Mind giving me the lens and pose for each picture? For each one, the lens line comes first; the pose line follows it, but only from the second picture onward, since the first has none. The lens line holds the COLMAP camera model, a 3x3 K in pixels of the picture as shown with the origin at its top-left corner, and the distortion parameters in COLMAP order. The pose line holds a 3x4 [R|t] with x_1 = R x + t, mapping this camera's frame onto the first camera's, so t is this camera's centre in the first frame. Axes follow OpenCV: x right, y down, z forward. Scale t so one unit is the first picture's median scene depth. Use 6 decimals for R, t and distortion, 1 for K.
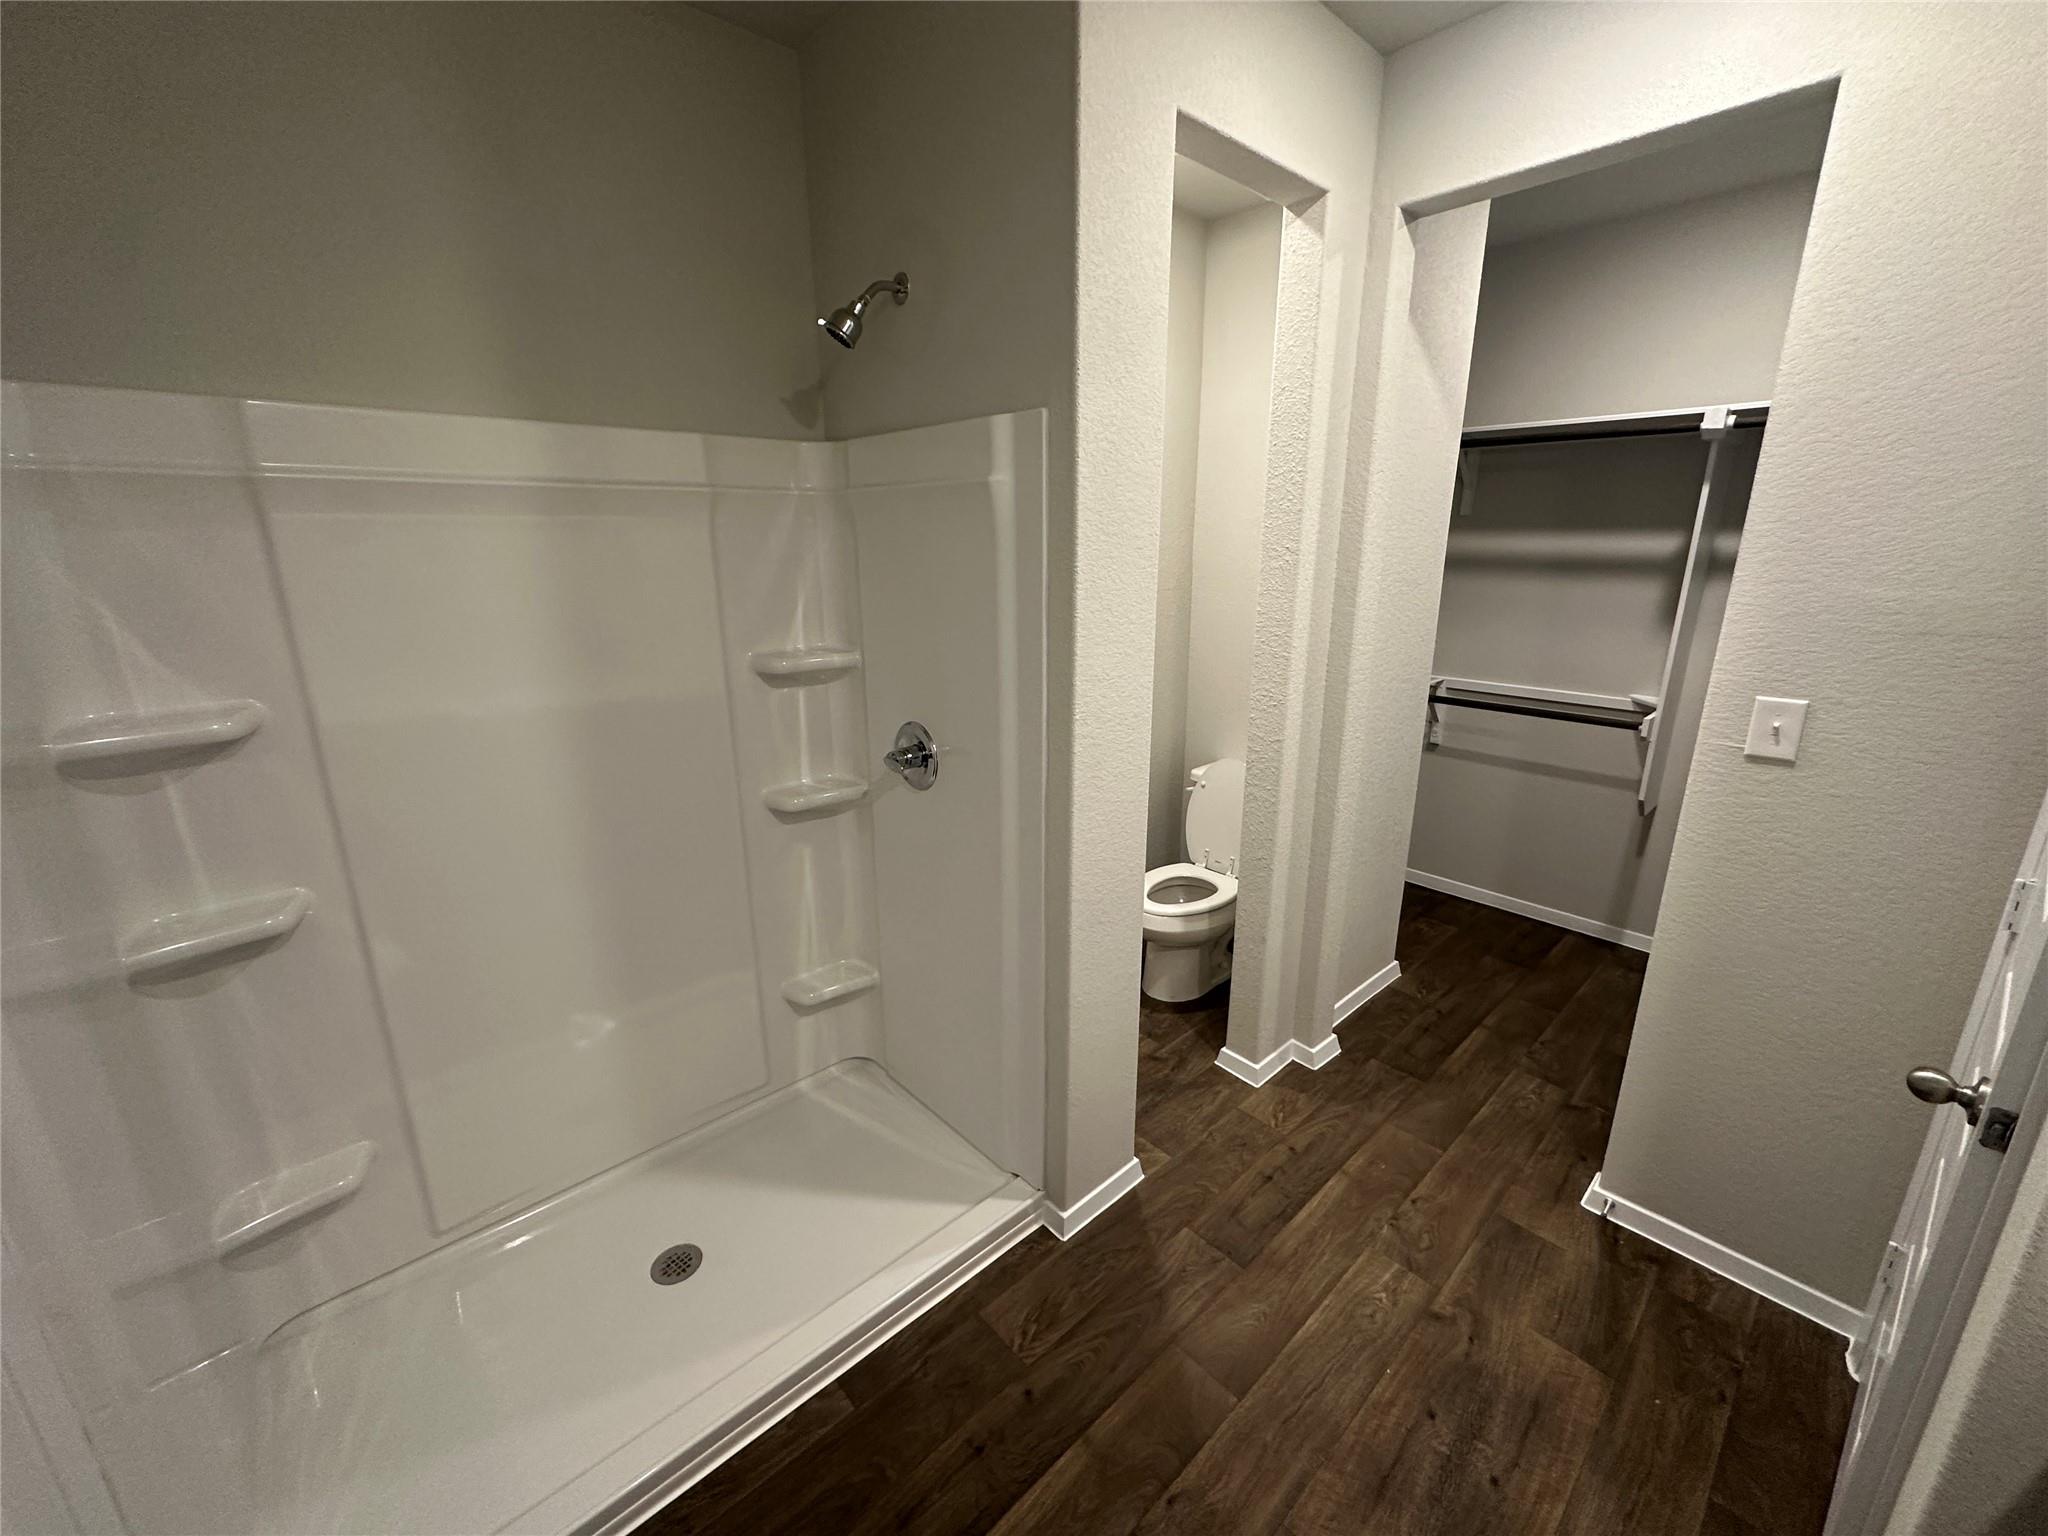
lens RADIAL K [[817.0, 0, 1023.0], [0, 817.0, 760.5], [0, 0, 1]] dist [-0.001111, -0.000126]
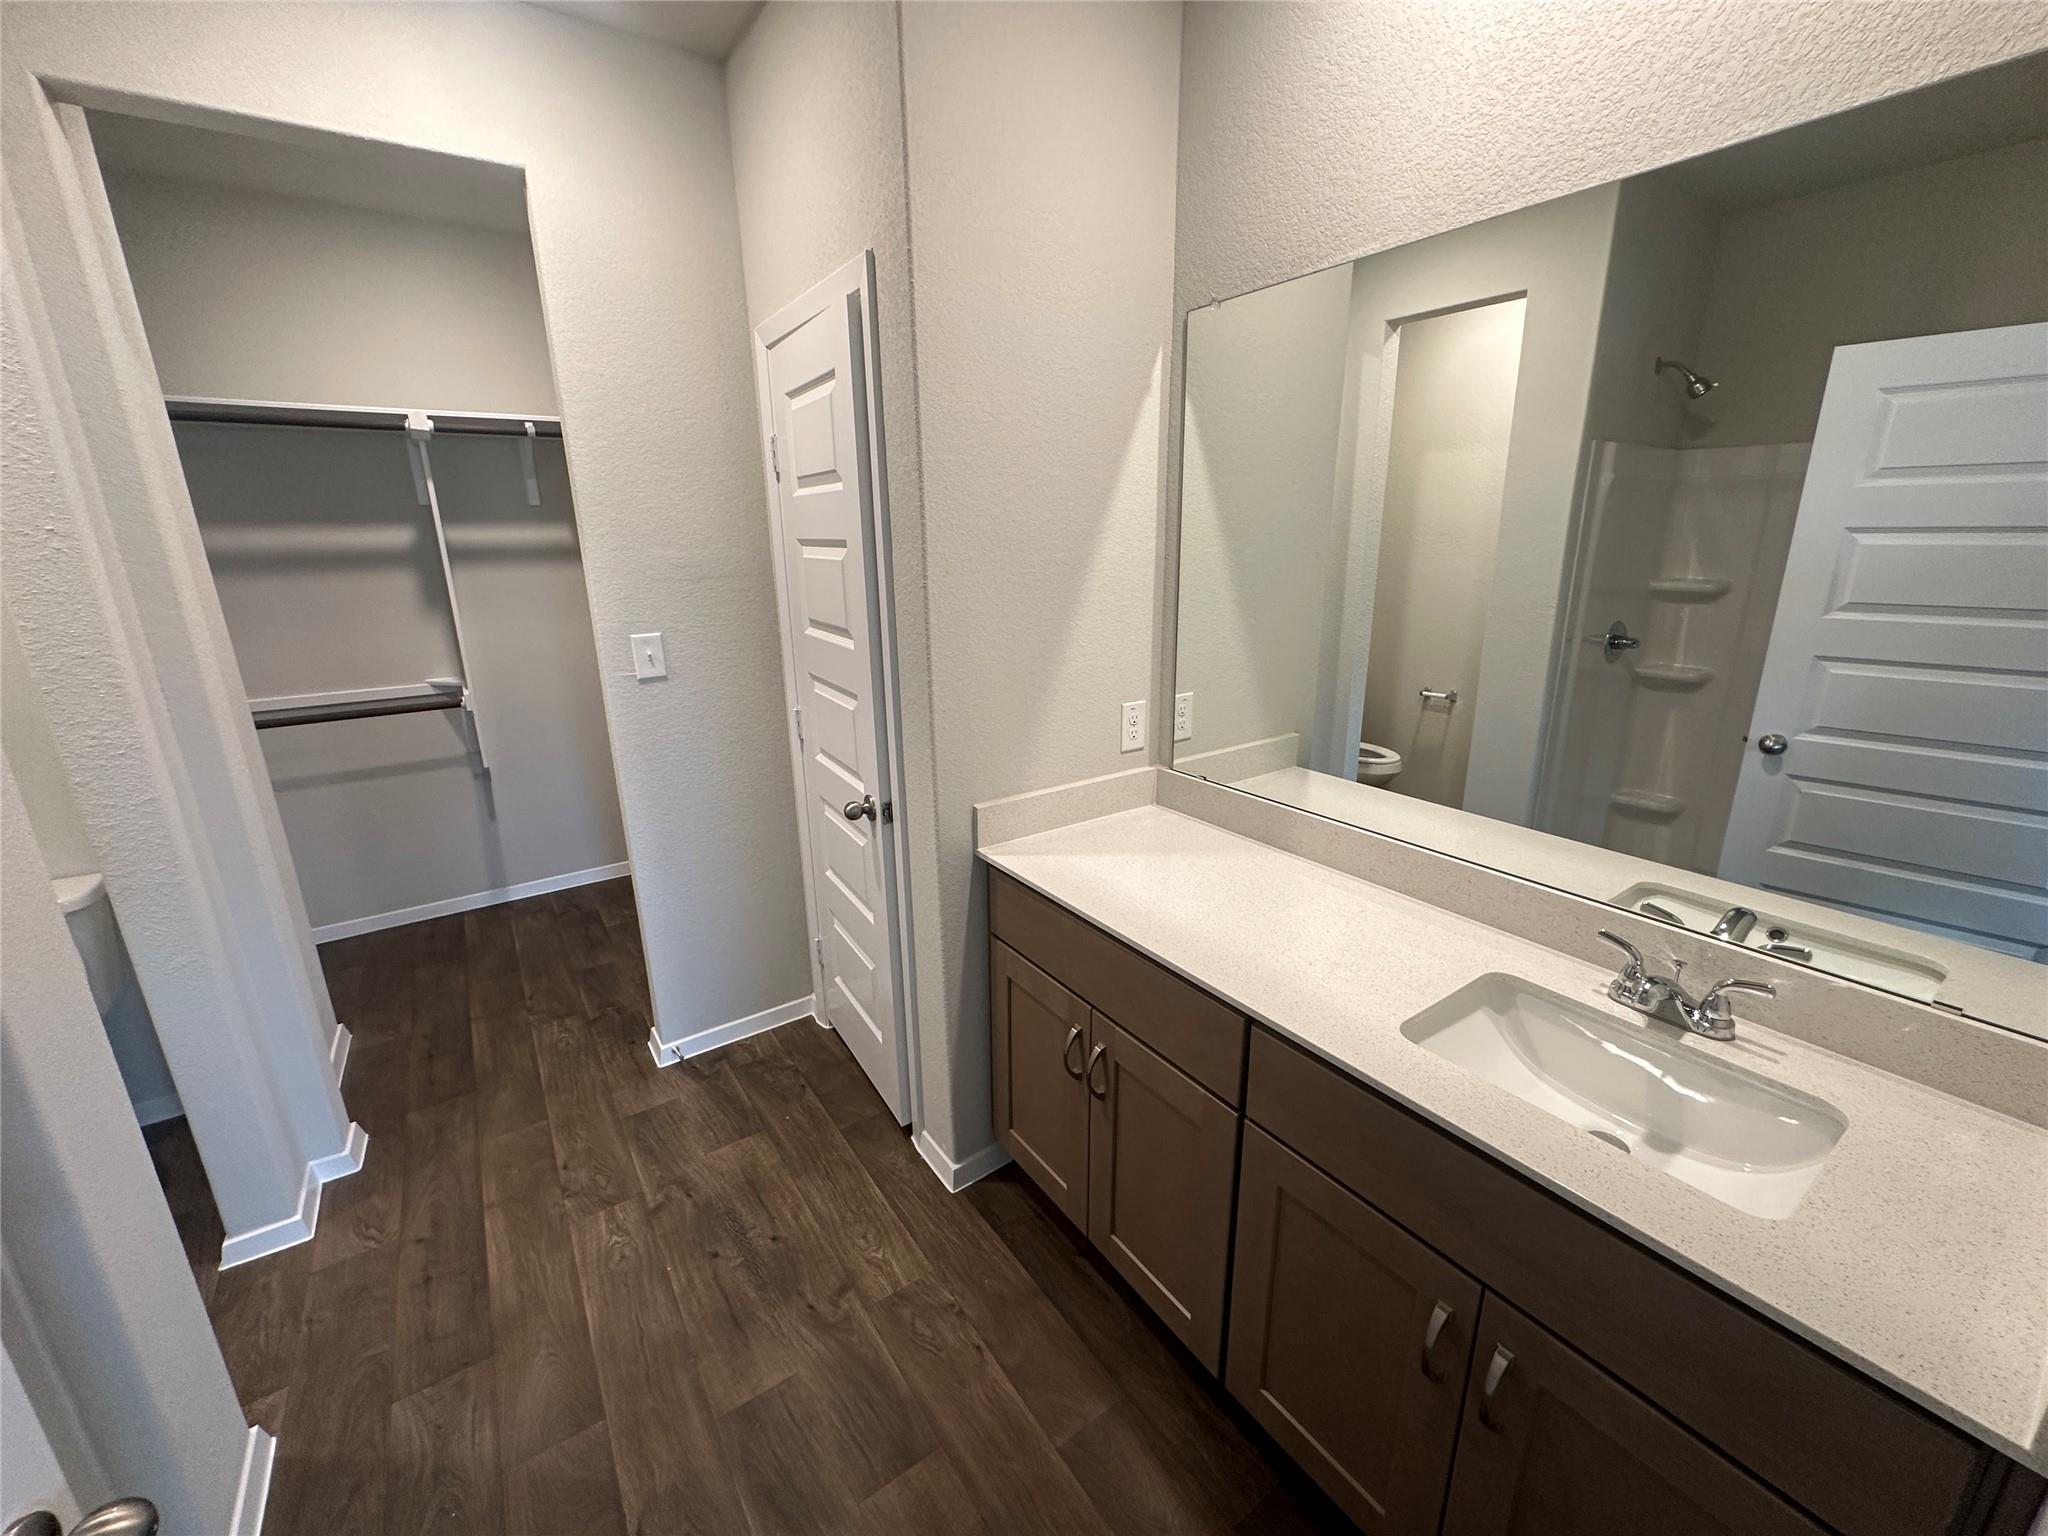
lens RADIAL K [[817.0, 0, 1023.0], [0, 817.0, 760.5], [0, 0, 1]] dist [-0.001111, -0.000126]
pose [[0.133822, -0.263905, 0.955220, -0.314913], [0.278276, 0.935116, 0.219366, -0.000881], [-0.951133, 0.236459, 0.198577, 0.144719]]
